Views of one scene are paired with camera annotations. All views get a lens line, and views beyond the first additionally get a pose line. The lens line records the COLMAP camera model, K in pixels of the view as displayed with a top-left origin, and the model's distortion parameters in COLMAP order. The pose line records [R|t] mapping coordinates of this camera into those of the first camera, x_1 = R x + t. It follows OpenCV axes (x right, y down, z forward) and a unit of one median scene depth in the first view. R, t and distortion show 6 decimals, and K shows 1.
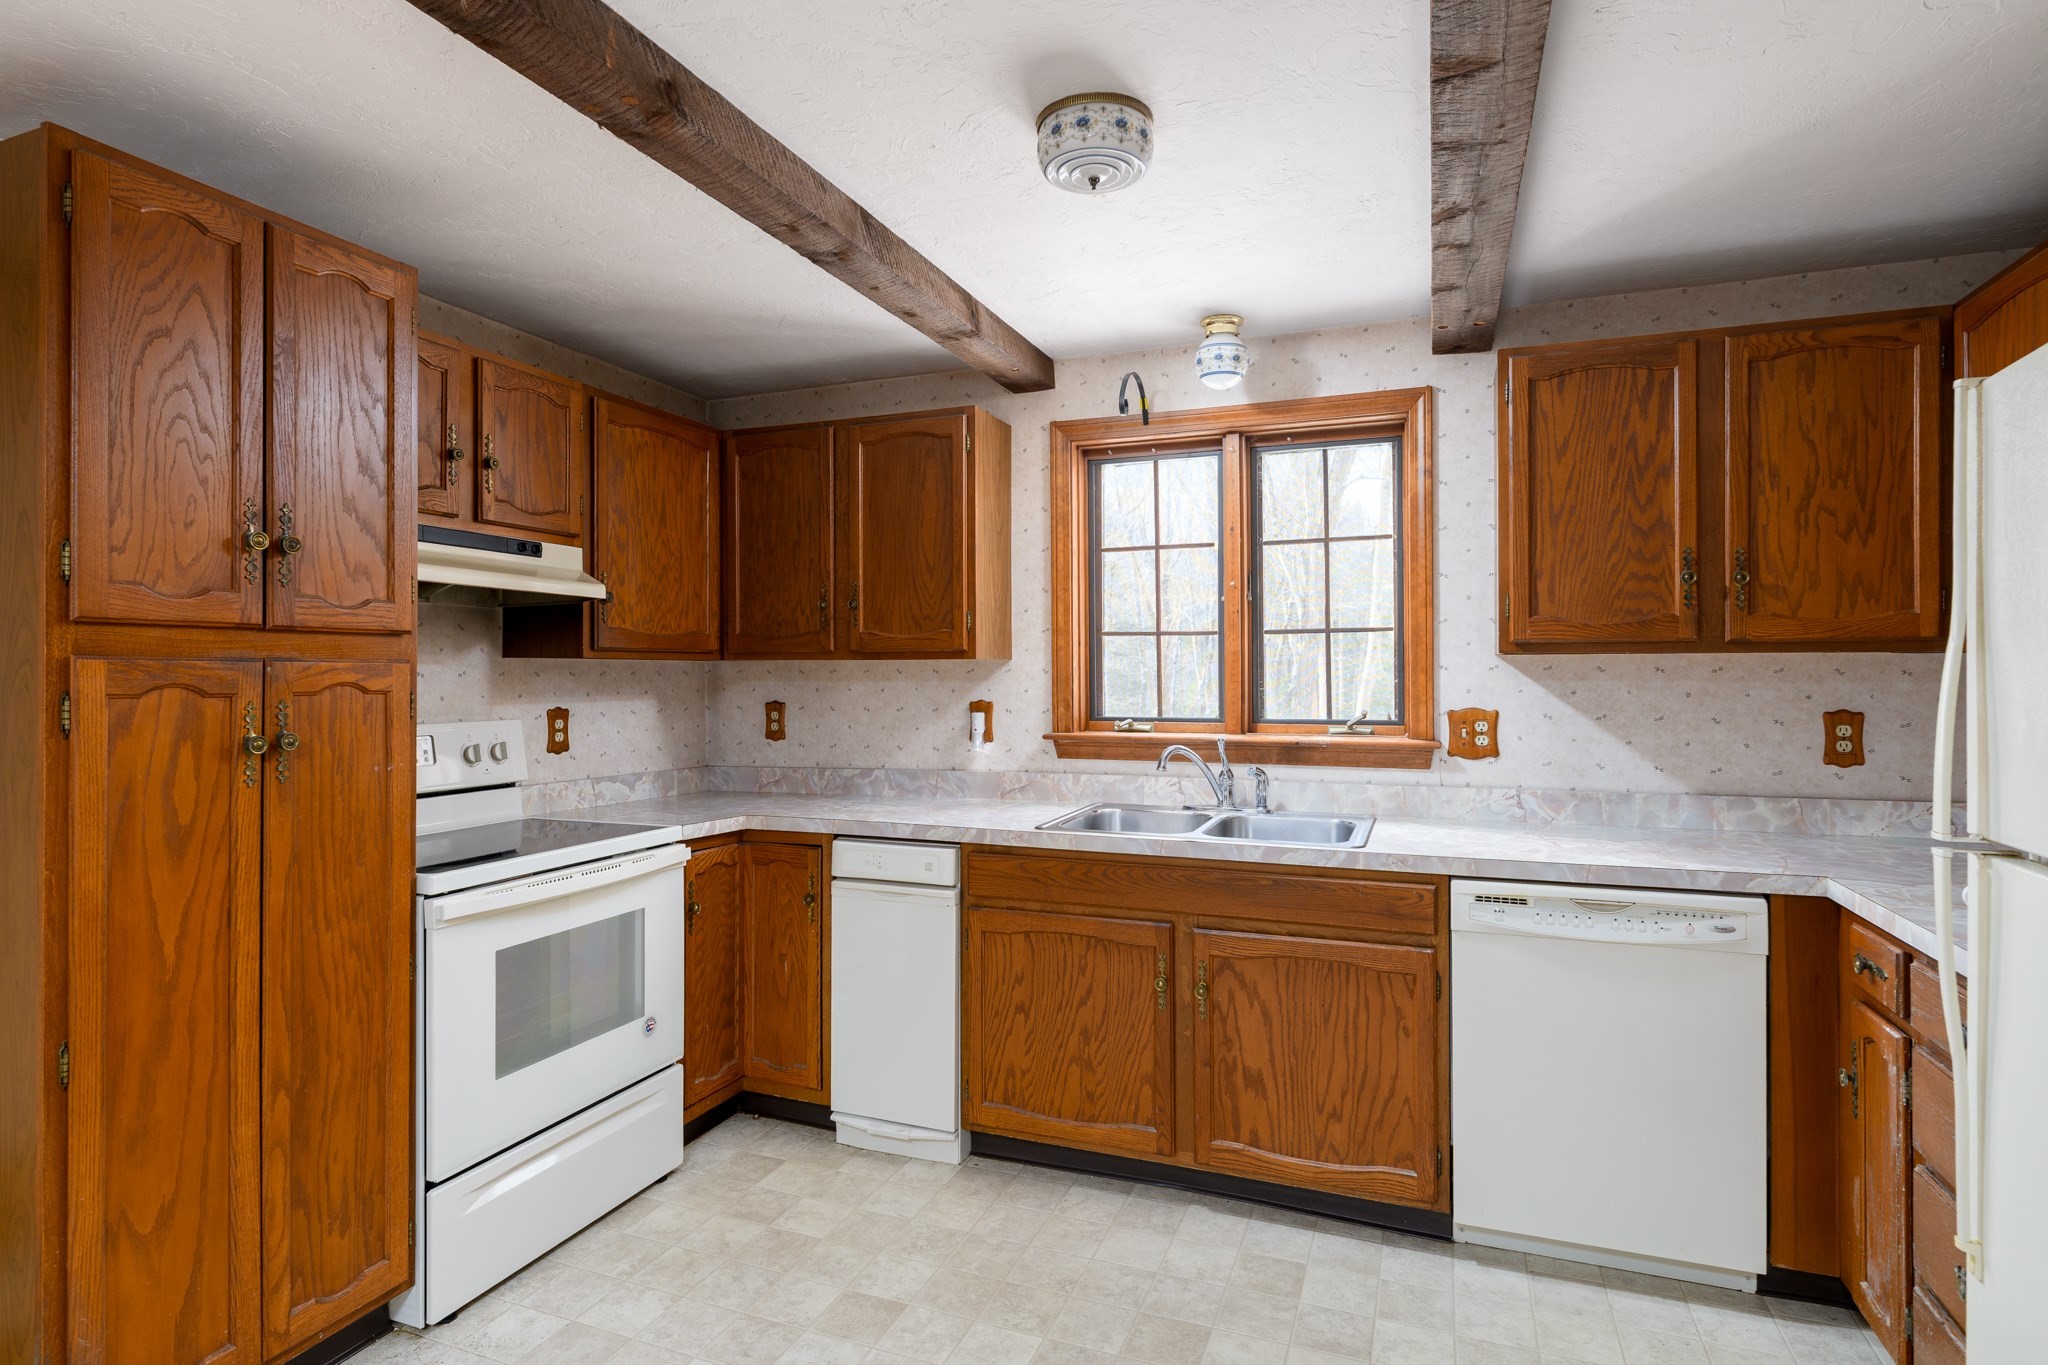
lens RADIAL K [[1058.5, 0, 1024.0], [0, 1058.5, 668.3], [0, 0, 1]] dist [-0.002410, -0.000524]
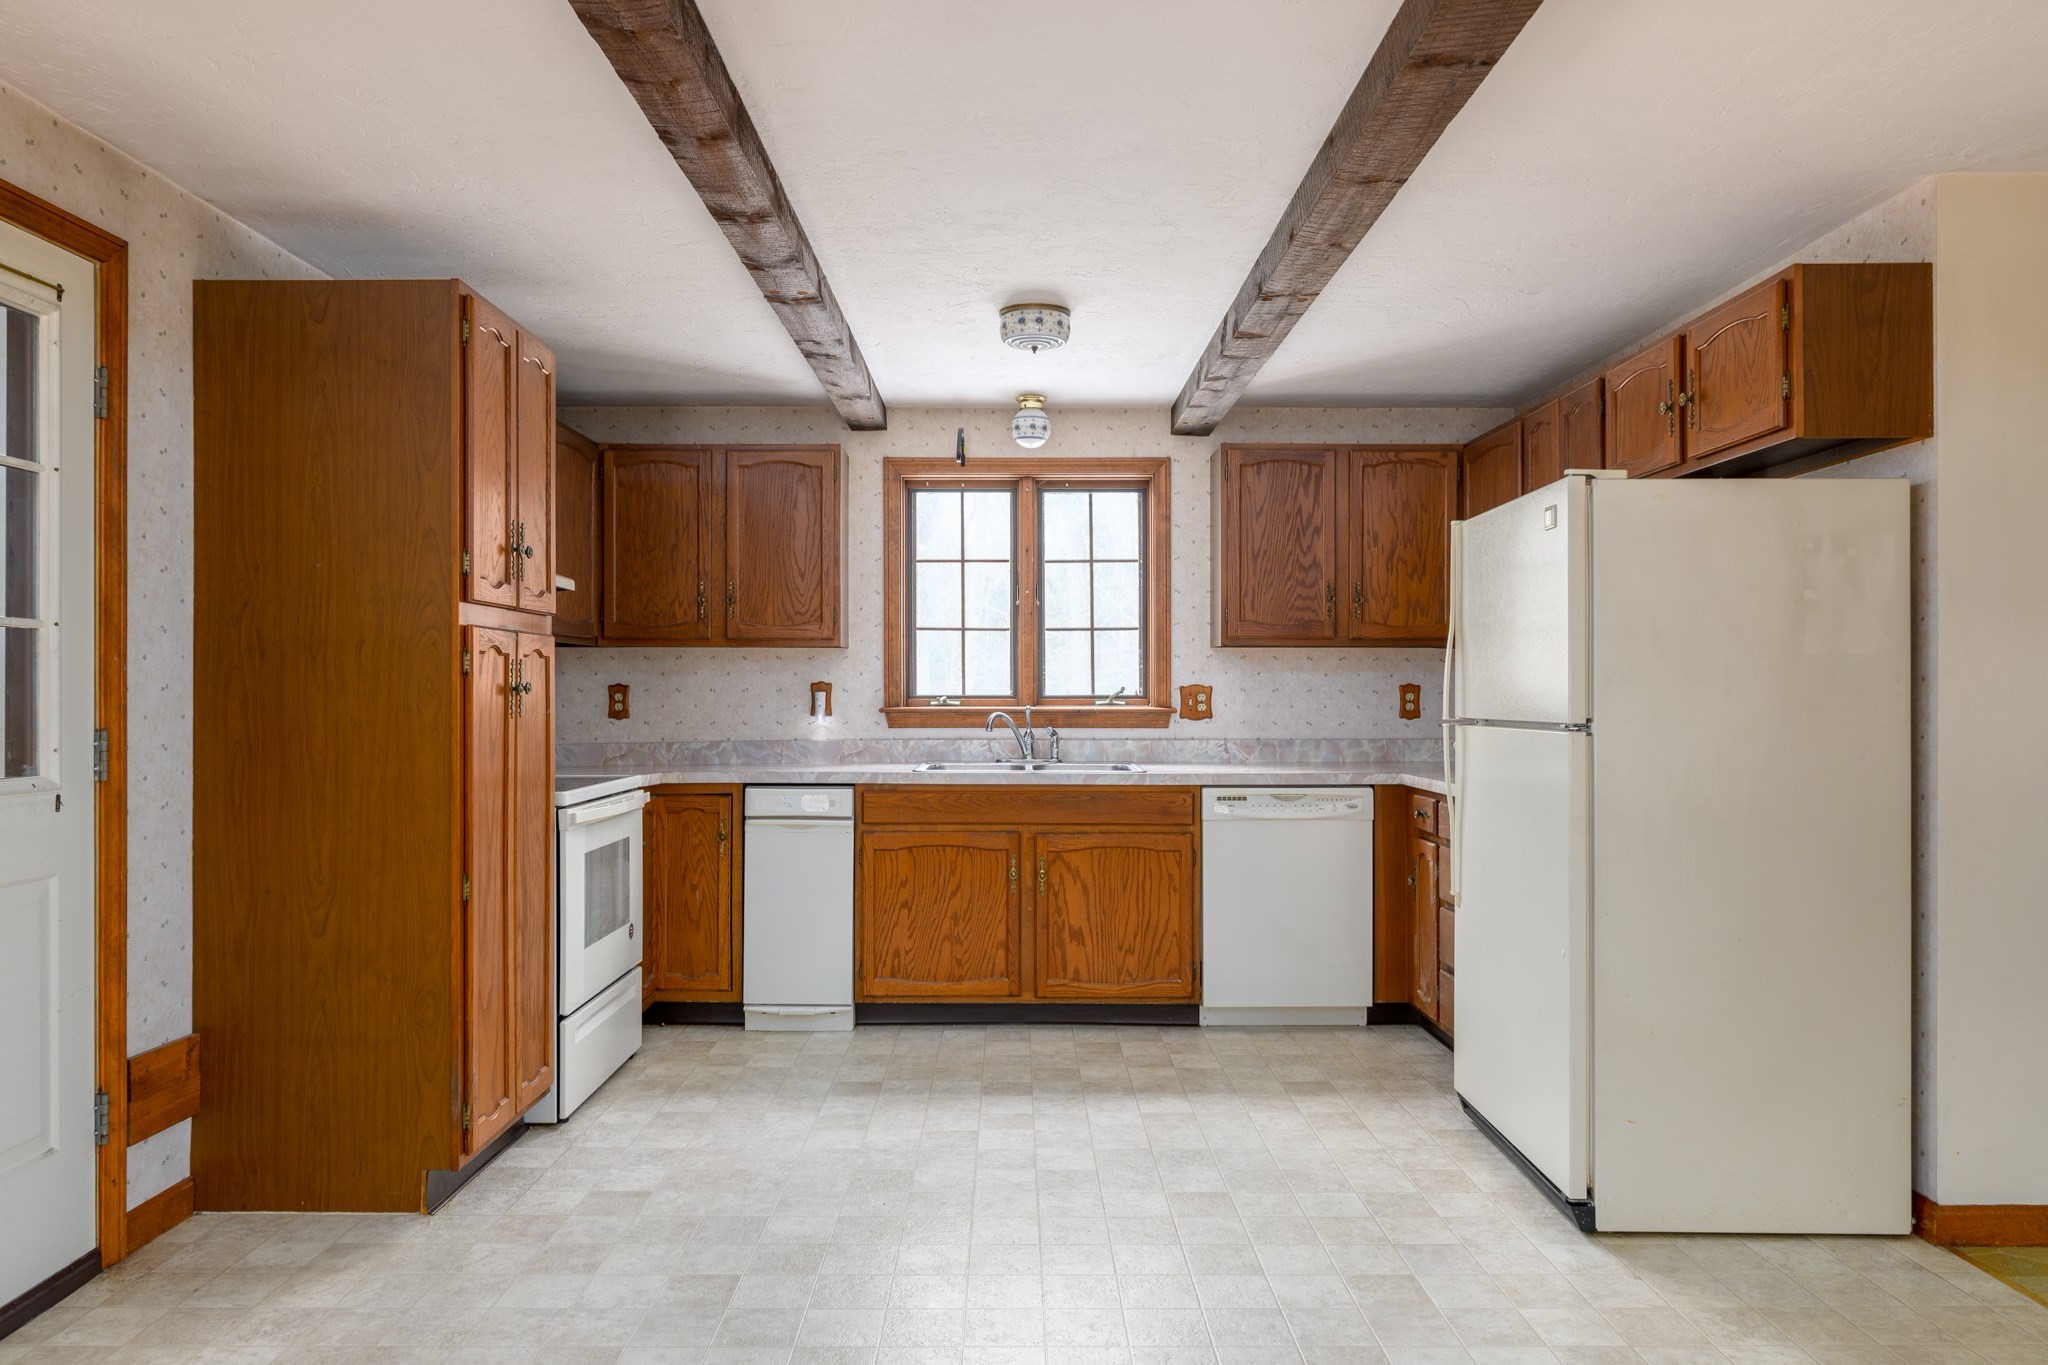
lens RADIAL K [[1339.2, 0, 1017.7], [0, 1339.2, 685.7], [0, 0, 1]] dist [0.001182, -0.002770]
pose [[0.929863, 0.003331, 0.367891, -0.483966], [-0.003518, 0.999994, -0.000162, 0.041684], [-0.367890, -0.001143, 0.929869, -0.618114]]
